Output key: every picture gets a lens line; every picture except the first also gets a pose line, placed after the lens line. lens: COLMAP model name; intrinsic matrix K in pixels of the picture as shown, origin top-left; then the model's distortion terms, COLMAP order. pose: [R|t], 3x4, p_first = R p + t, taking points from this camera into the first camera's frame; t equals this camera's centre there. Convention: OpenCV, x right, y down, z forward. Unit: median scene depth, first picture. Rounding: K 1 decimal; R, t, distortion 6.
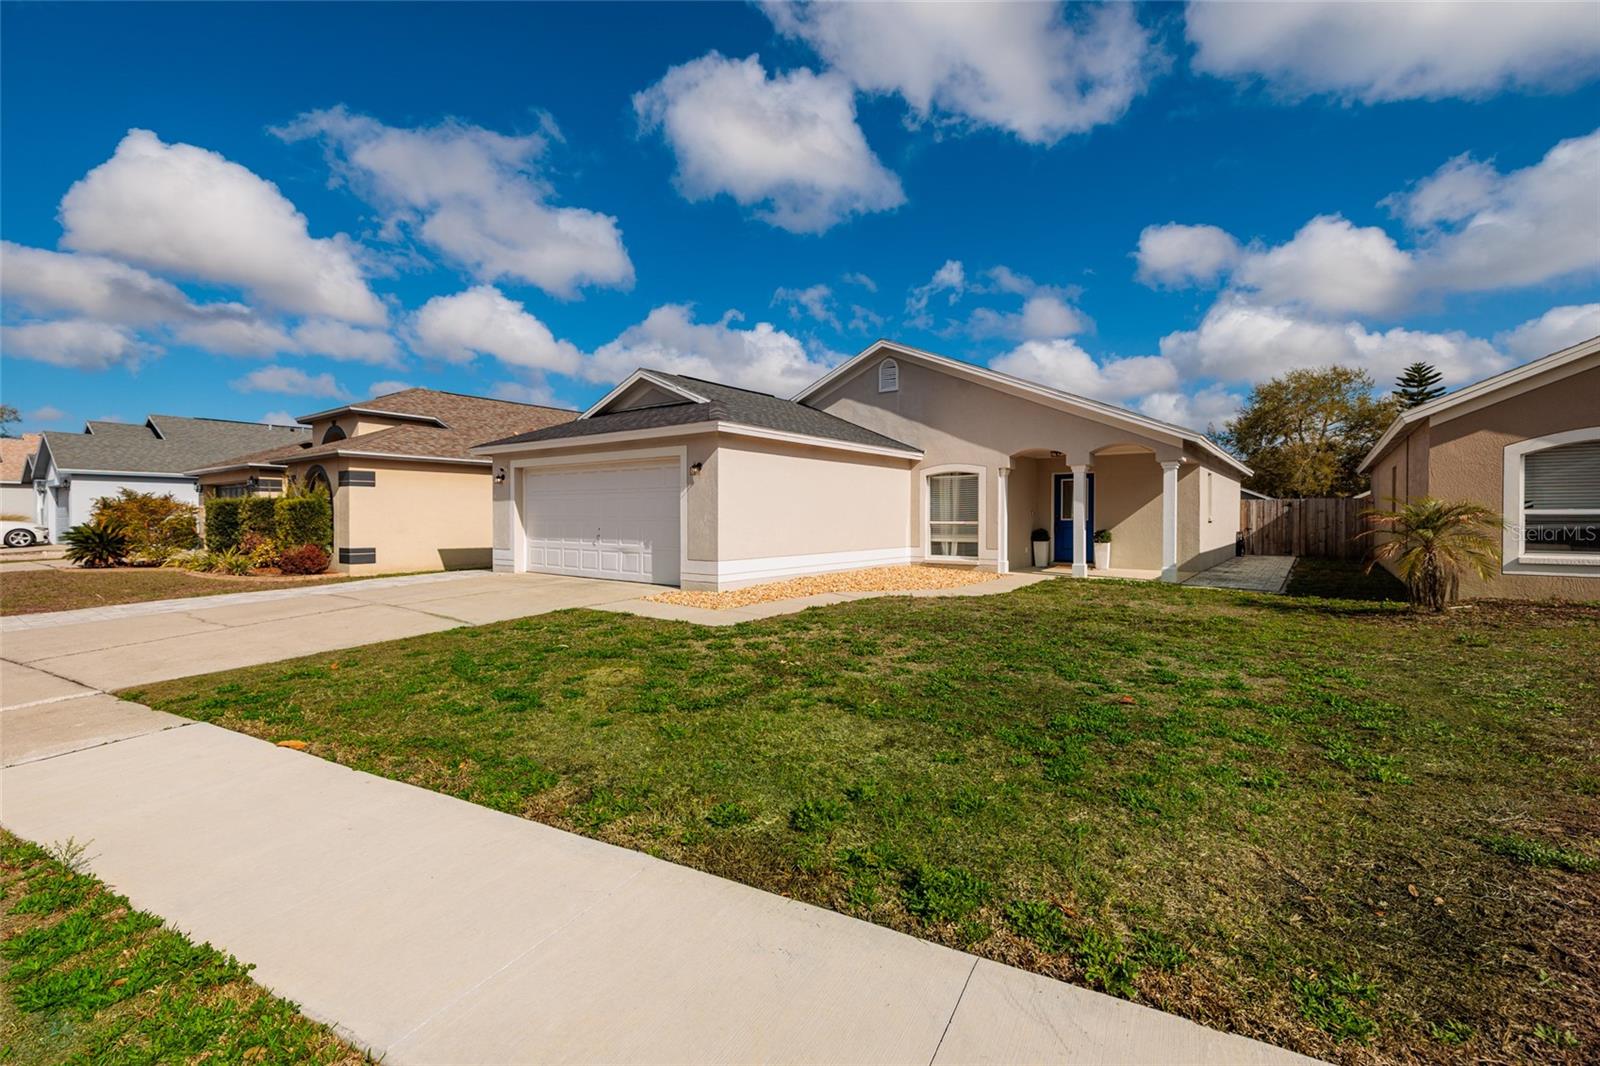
lens RADIAL K [[678.7, 0, 801.0], [0, 678.7, 525.3], [0, 0, 1]] dist [0.003639, 0.000173]
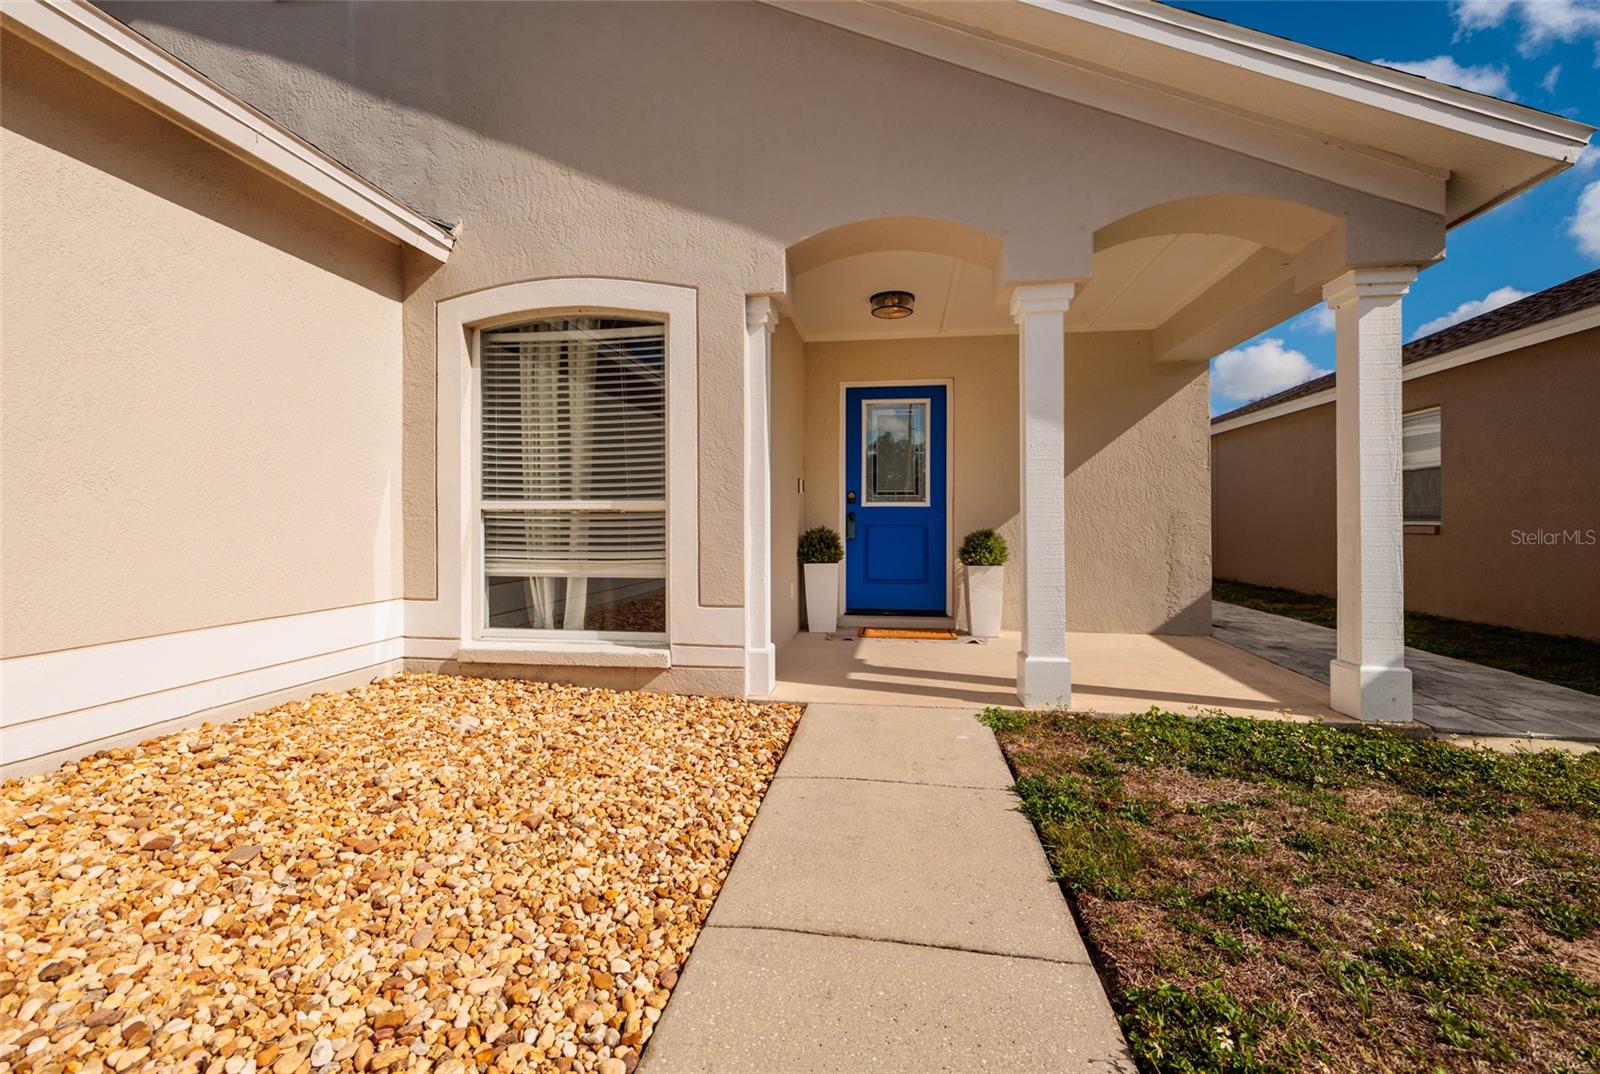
lens RADIAL K [[690.2, 0, 794.7], [0, 690.2, 526.5], [0, 0, 1]] dist [-0.001472, -0.000073]
pose [[0.878095, -0.001858, 0.478483, 0.175098], [0.005743, 0.999961, -0.006658, 0.006795], [-0.478452, 0.008594, 0.878071, 0.734426]]
